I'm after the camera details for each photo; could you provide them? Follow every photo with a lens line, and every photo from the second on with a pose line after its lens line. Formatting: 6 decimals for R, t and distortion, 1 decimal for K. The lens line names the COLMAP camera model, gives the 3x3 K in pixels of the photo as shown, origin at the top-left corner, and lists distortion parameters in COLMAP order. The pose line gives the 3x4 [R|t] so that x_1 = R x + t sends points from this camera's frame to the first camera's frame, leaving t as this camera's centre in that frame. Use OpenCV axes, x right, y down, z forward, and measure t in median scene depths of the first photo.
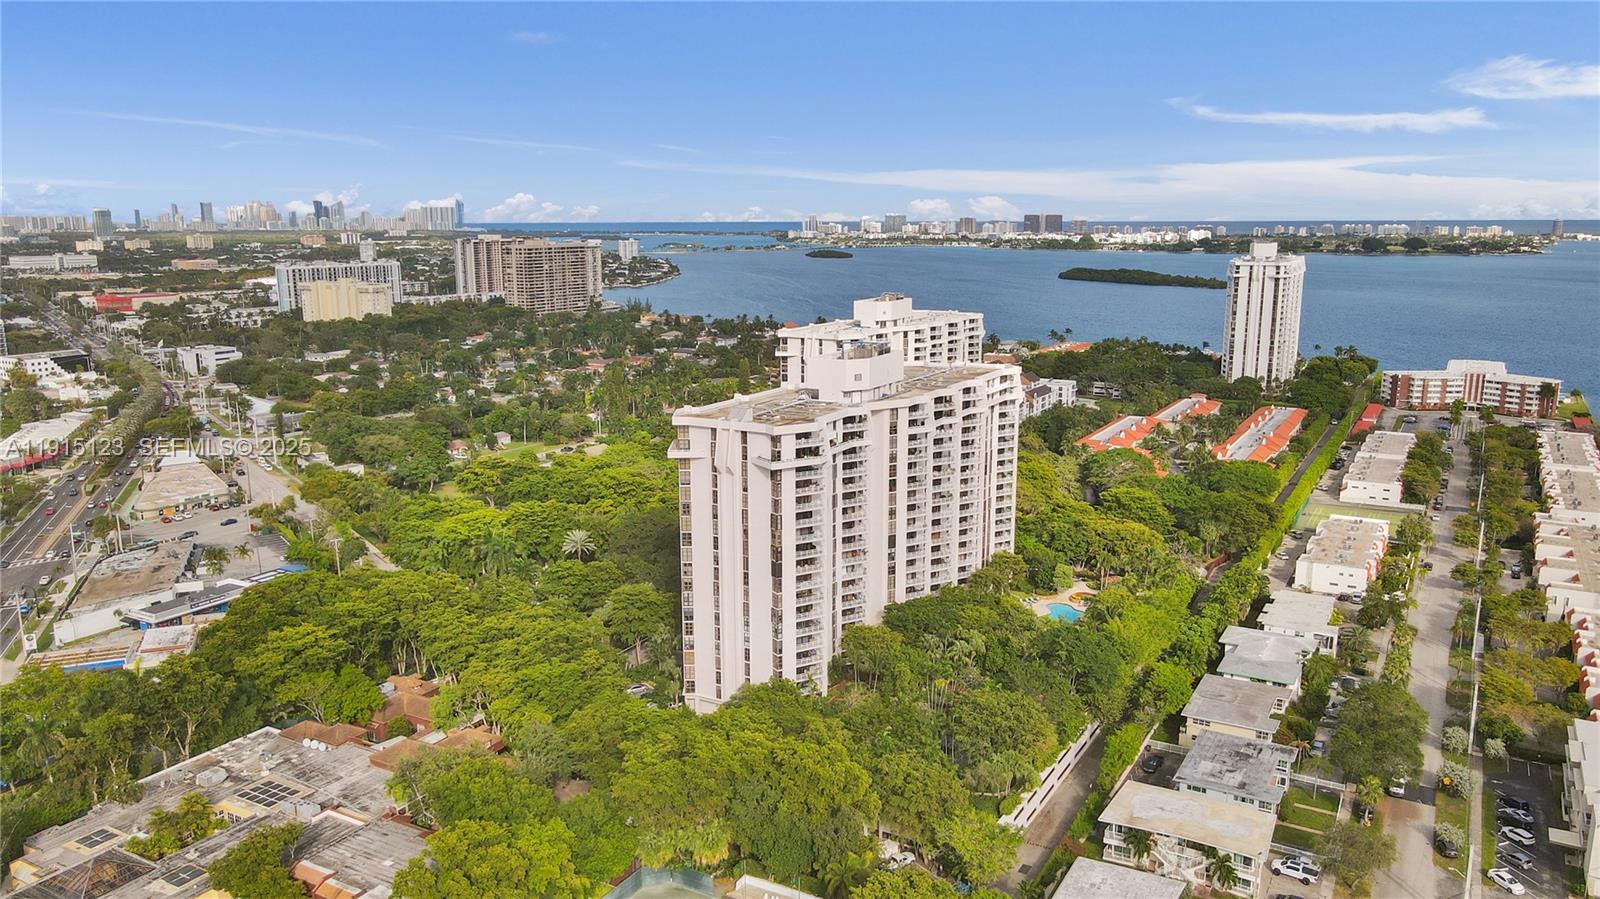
lens RADIAL K [[1159.6, 0, 841.9], [0, 1159.6, 416.3], [0, 0, 1]] dist [-0.011314, 0.029981]
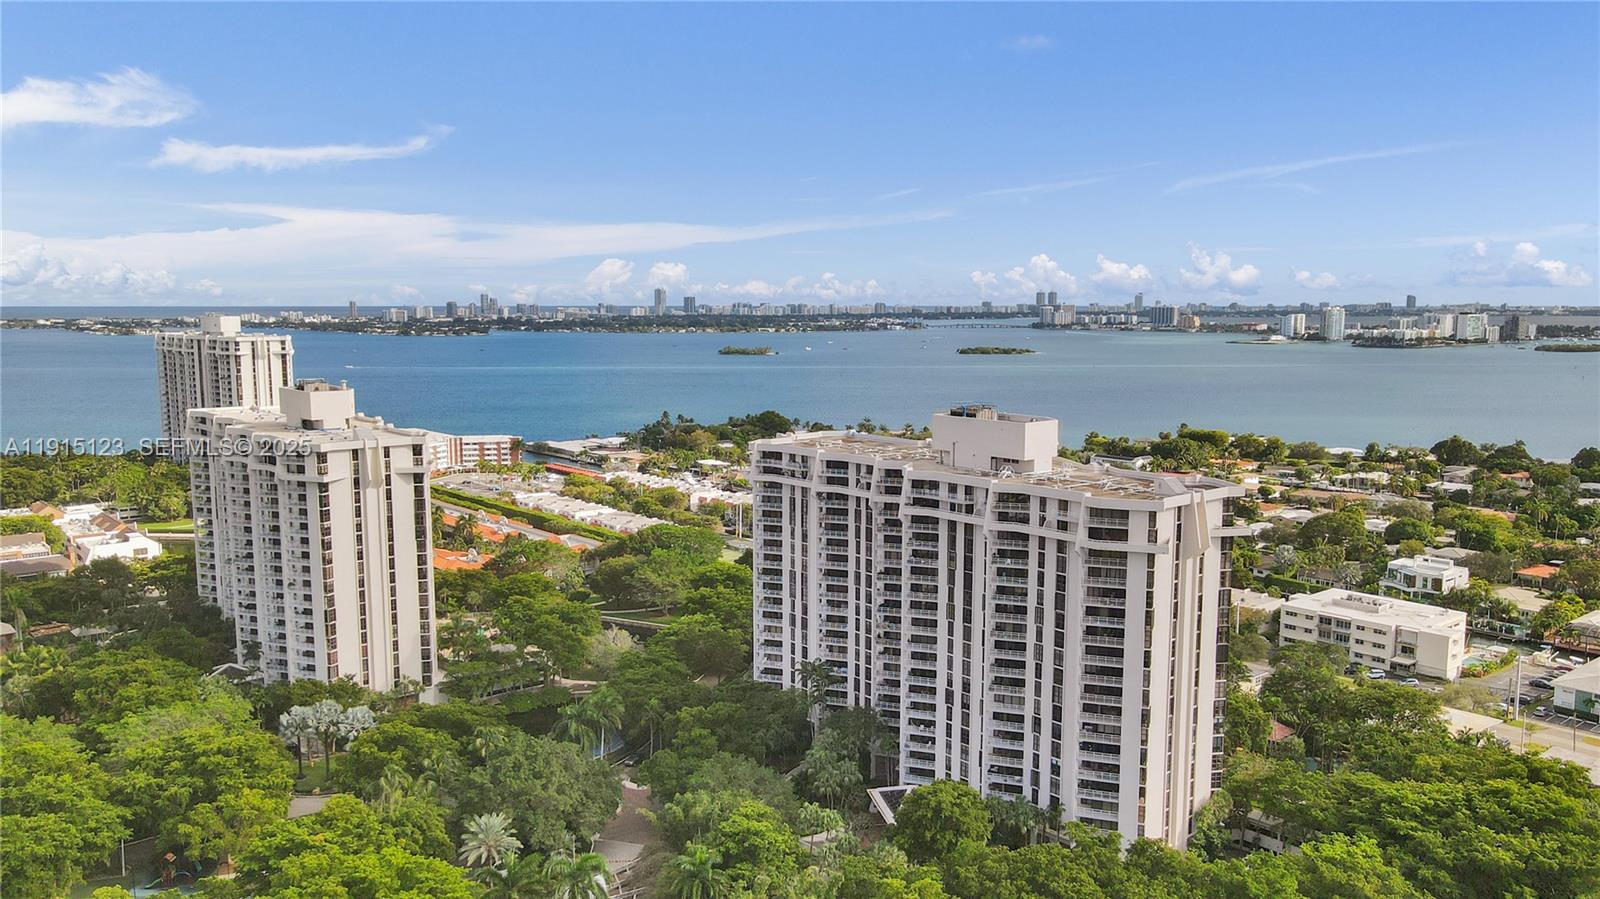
lens RADIAL K [[1197.5, 0, 800.0], [0, 1197.5, 449.5], [0, 0, 1]] dist [-0.009997, 0.045063]
pose [[0.379720, -0.112146, 0.918279, -0.657243], [0.156008, 0.986171, 0.055926, -0.078462], [-0.911852, 0.122023, 0.391965, 0.616480]]
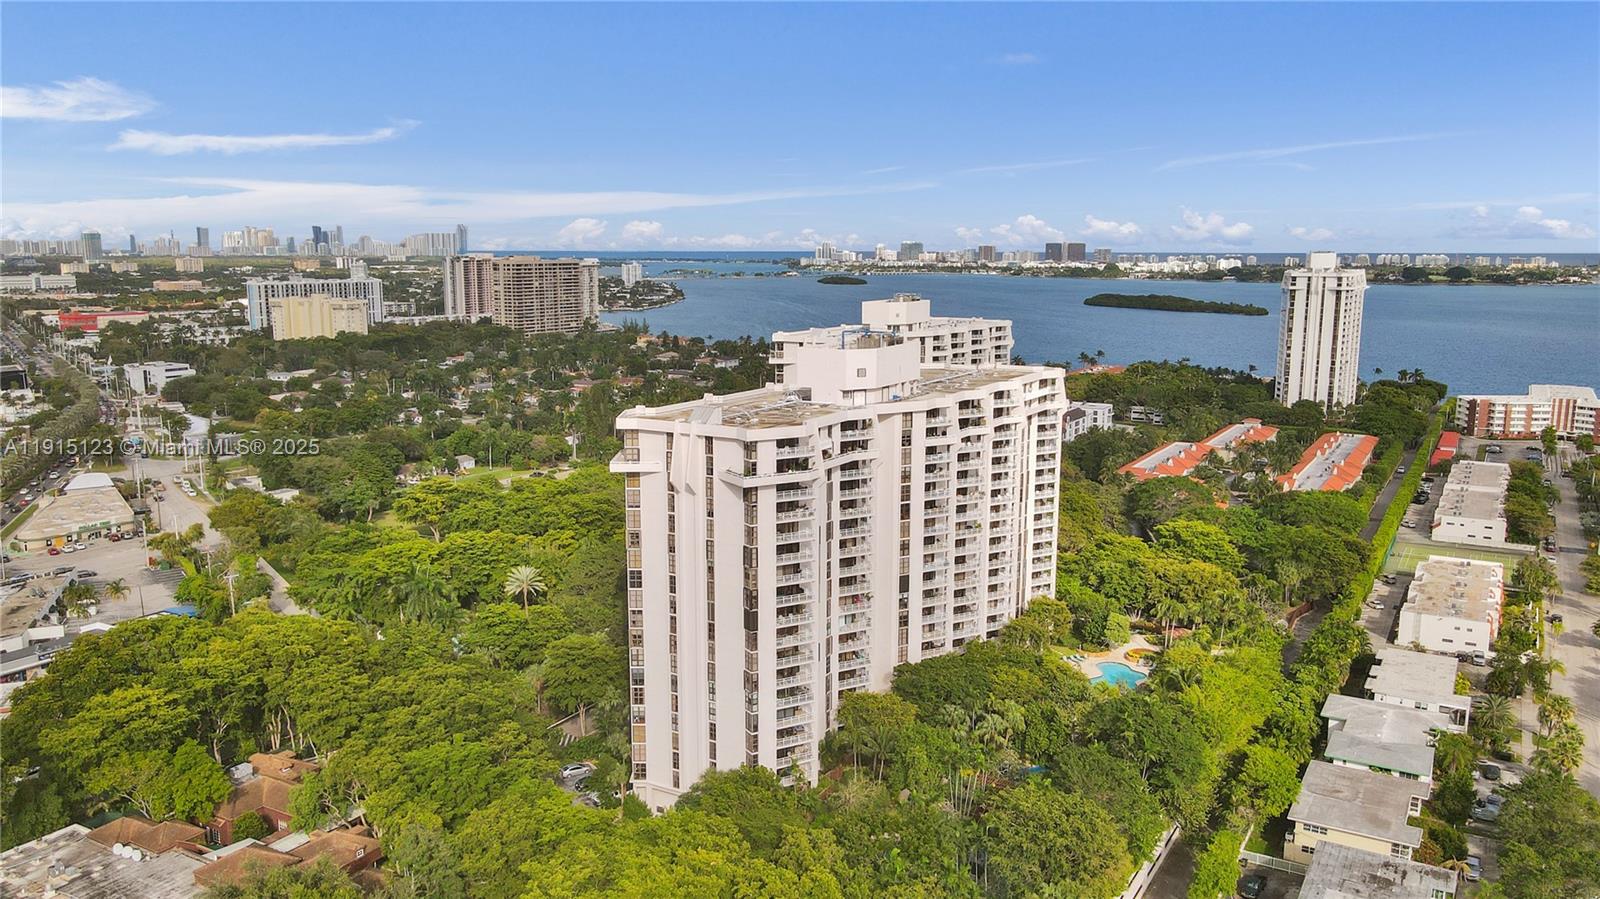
lens RADIAL K [[1204.2, 0, 839.6], [0, 1204.2, 425.3], [0, 0, 1]] dist [-0.004690, 0.027482]
pose [[0.999897, 0.006299, -0.012891, 0.007268], [-0.006577, 0.999744, -0.021642, 0.014675], [0.012751, 0.021725, 0.999683, 0.143069]]
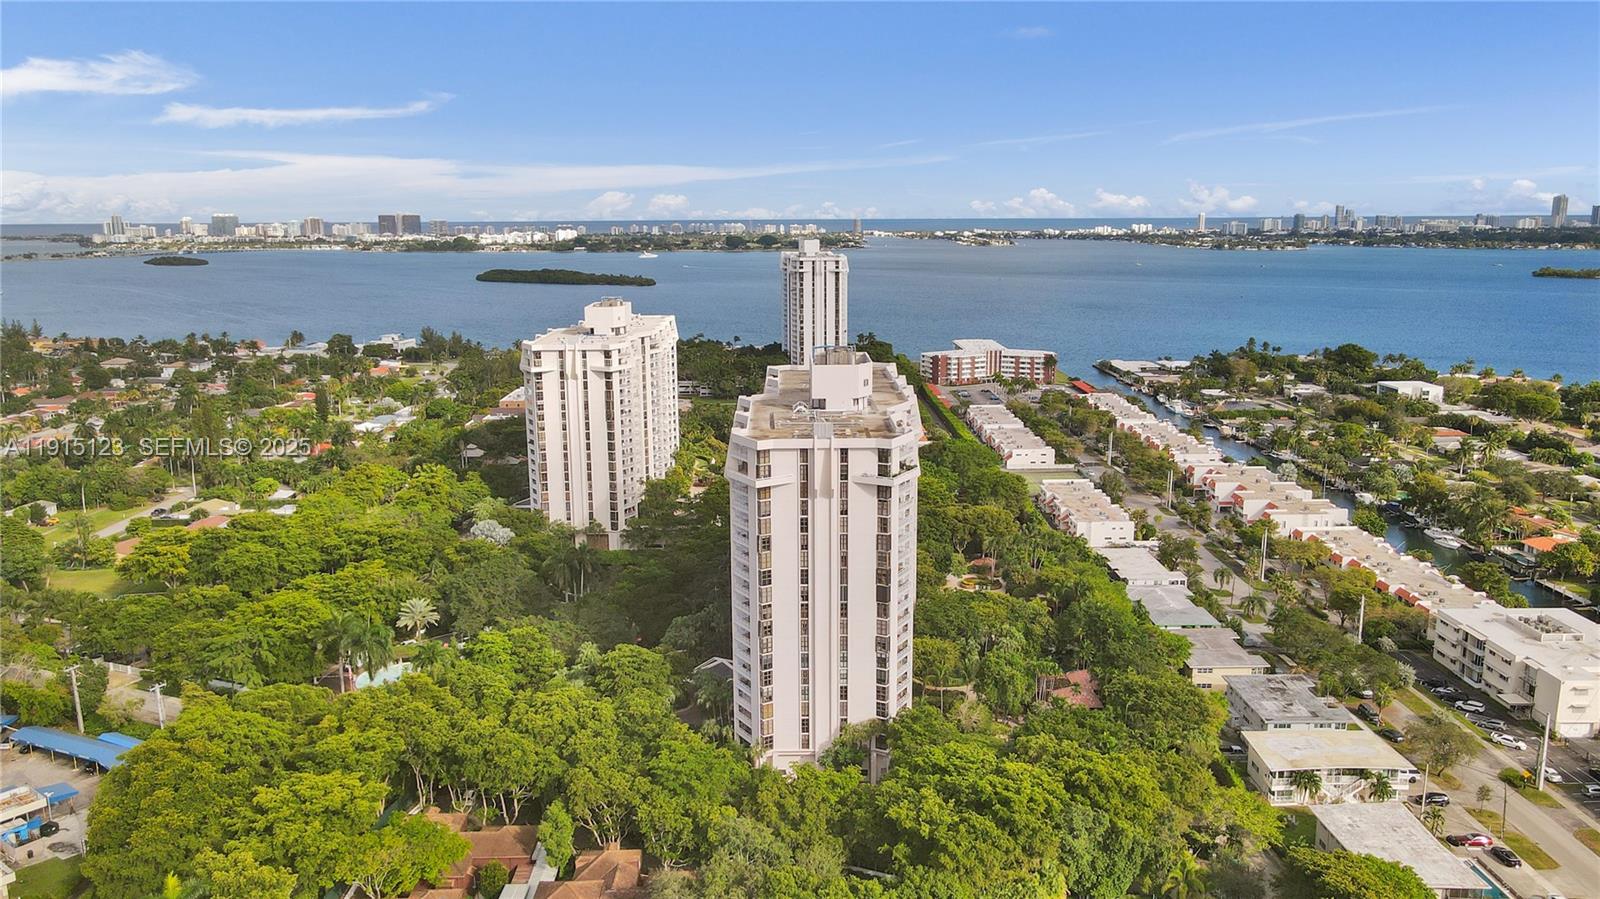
lens RADIAL K [[1164.5, 0, 822.2], [0, 1164.5, 445.5], [0, 0, 1]] dist [-0.001232, 0.030713]
pose [[0.868538, -0.097903, 0.485857, -0.360623], [0.086606, 0.995193, 0.045715, -0.021547], [-0.487997, 0.002373, 0.872842, 0.144824]]
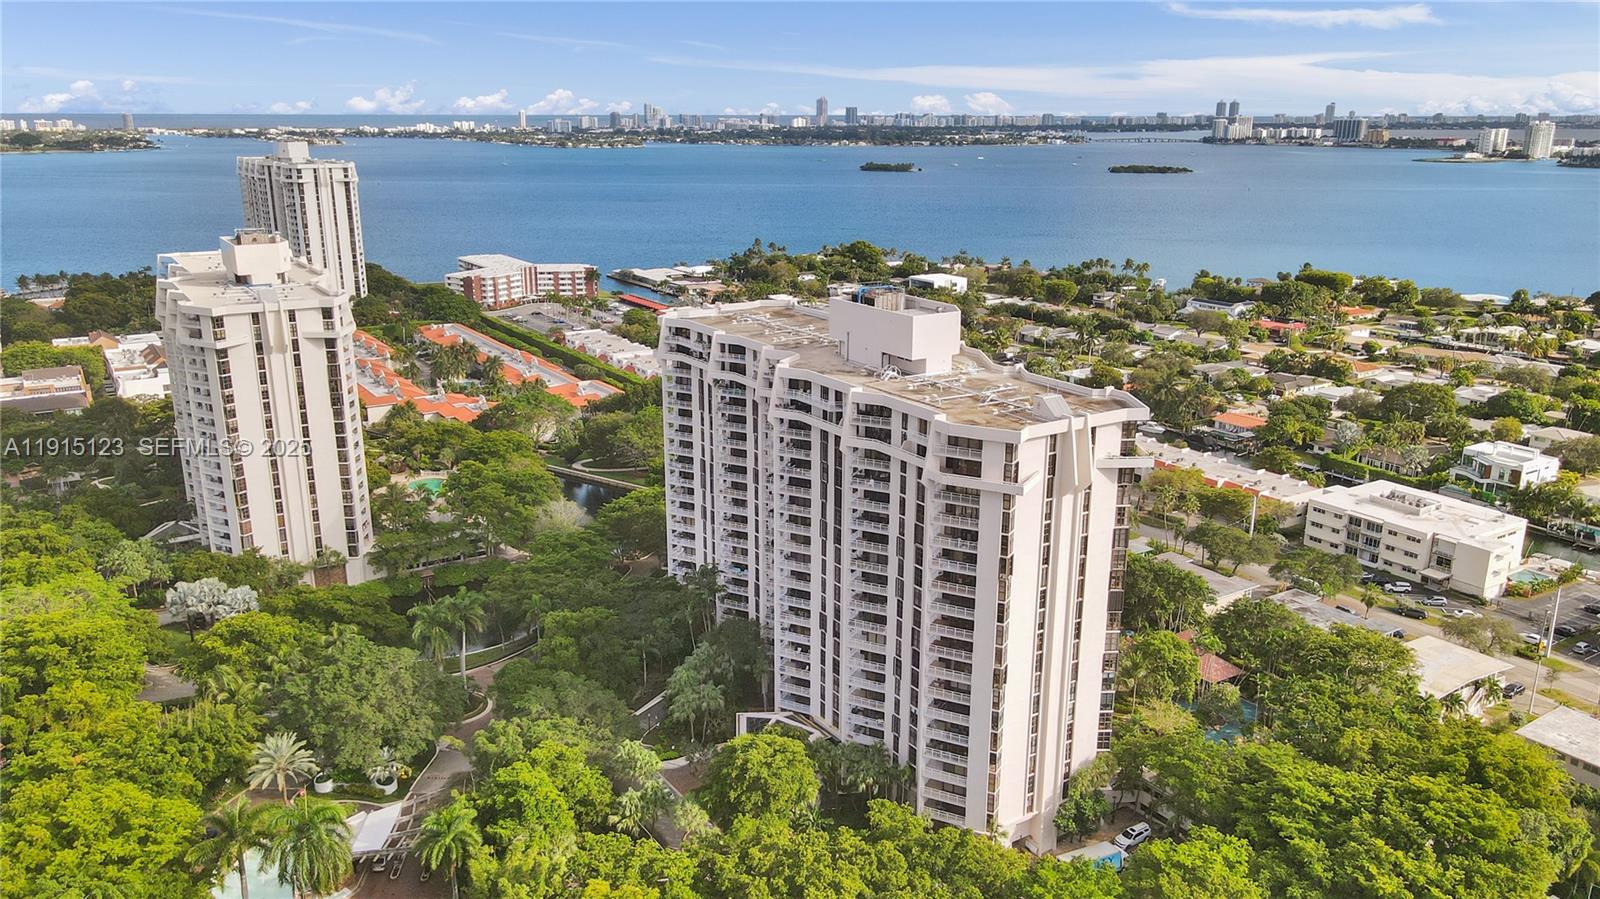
lens RADIAL K [[1181.3, 0, 800.0], [0, 1181.3, 449.5], [0, 0, 1]] dist [-0.005491, 0.028599]
pose [[0.497768, -0.236058, 0.834568, -0.507521], [0.144177, 0.971381, 0.188763, -0.087468], [-0.855243, 0.026366, 0.517556, 0.525140]]
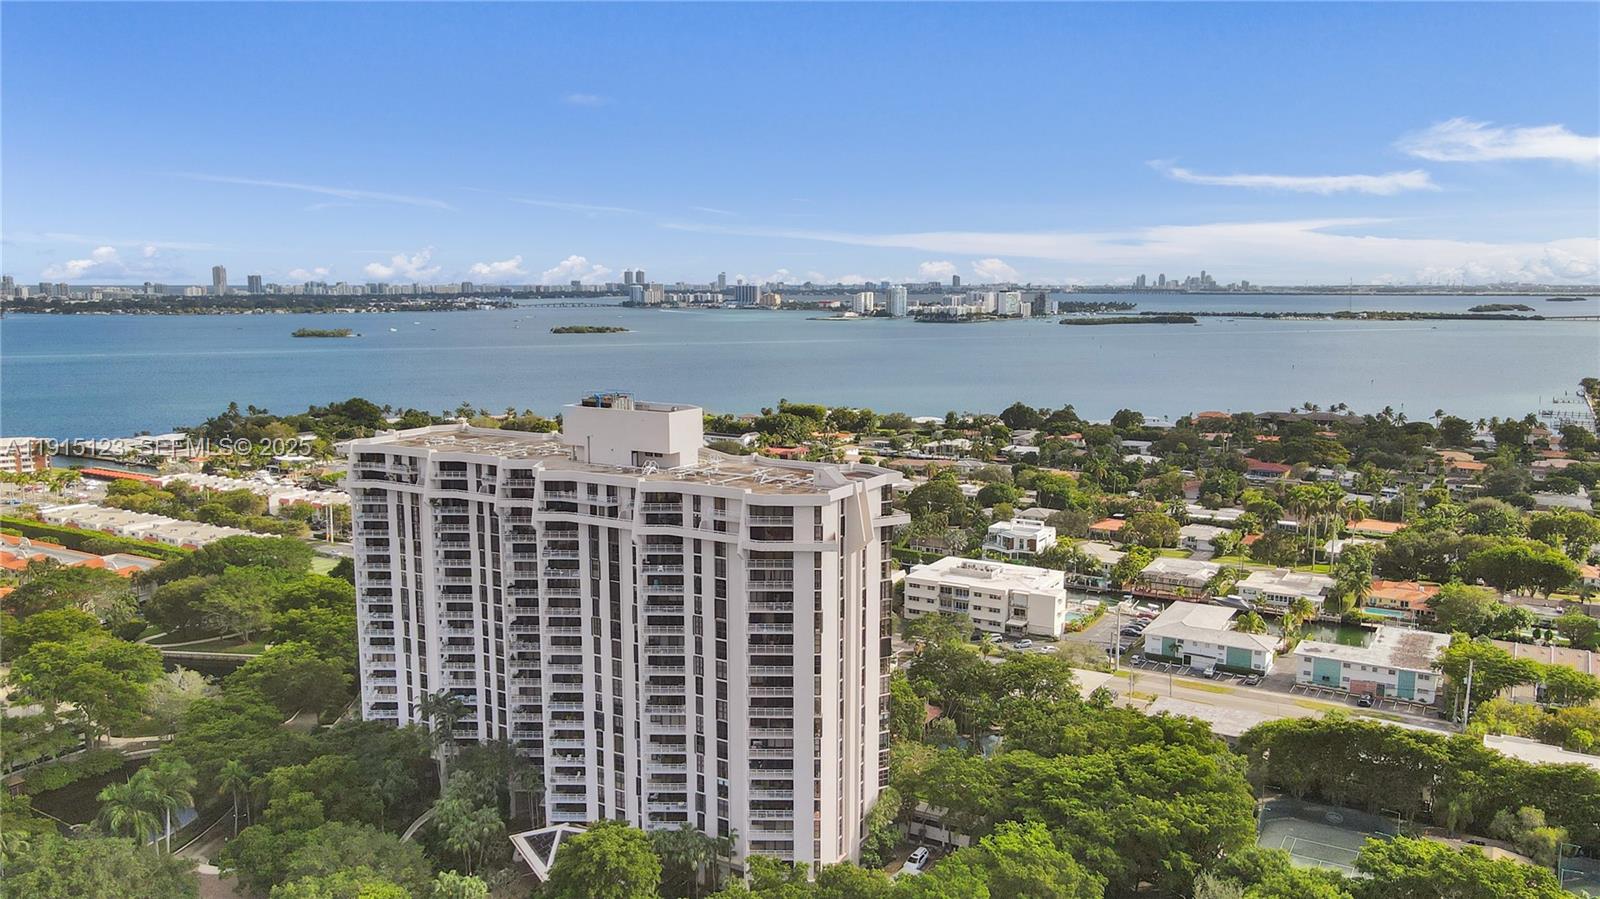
lens RADIAL K [[1183.0, 0, 783.7], [0, 1183.0, 470.7], [0, 0, 1]] dist [-0.009907, 0.044725]
pose [[0.064961, -0.156854, 0.985483, -0.584750], [0.168029, 0.975187, 0.144139, -0.082996], [-0.983639, 0.156227, 0.089705, 0.655192]]
